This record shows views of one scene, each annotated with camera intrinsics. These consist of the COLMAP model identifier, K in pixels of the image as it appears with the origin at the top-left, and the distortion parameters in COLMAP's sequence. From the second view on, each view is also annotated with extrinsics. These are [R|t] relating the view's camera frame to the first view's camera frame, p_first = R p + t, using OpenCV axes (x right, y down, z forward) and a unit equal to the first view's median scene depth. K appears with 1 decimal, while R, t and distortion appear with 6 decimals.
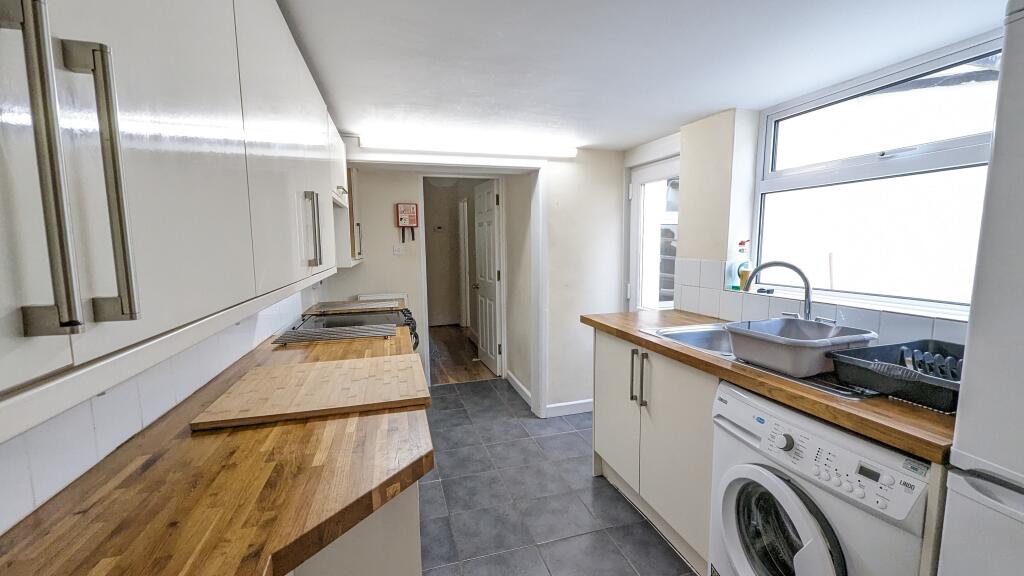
lens RADIAL K [[425.7, 0, 515.3], [0, 425.7, 291.5], [0, 0, 1]] dist [0.000676, -0.000252]
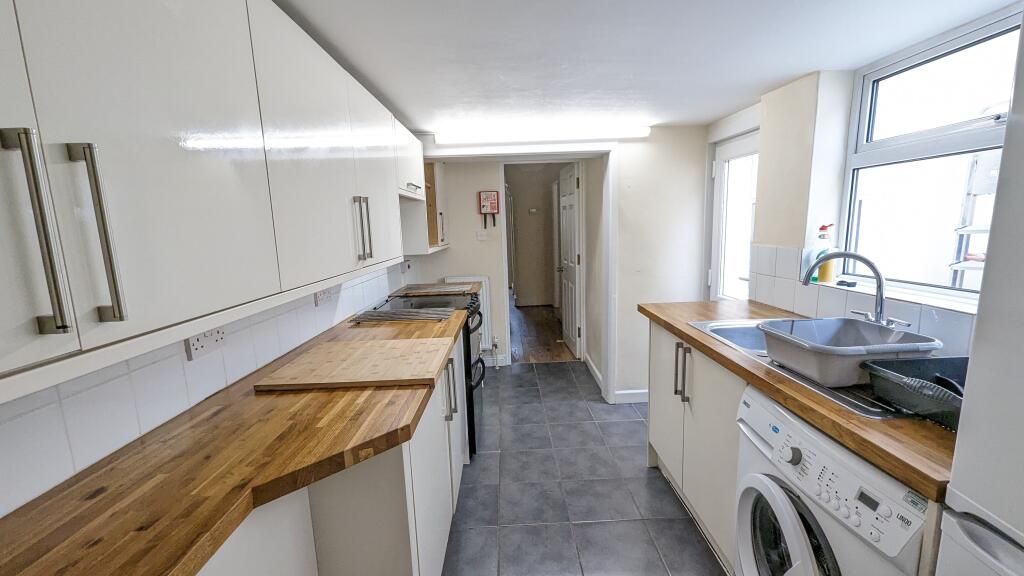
lens RADIAL K [[425.7, 0, 515.3], [0, 425.7, 291.5], [0, 0, 1]] dist [0.000676, -0.000252]
pose [[0.963900, 0.021577, -0.265390, 0.179351], [-0.008022, 0.998612, 0.052056, -0.026979], [0.266145, -0.048048, 0.962735, -0.018129]]
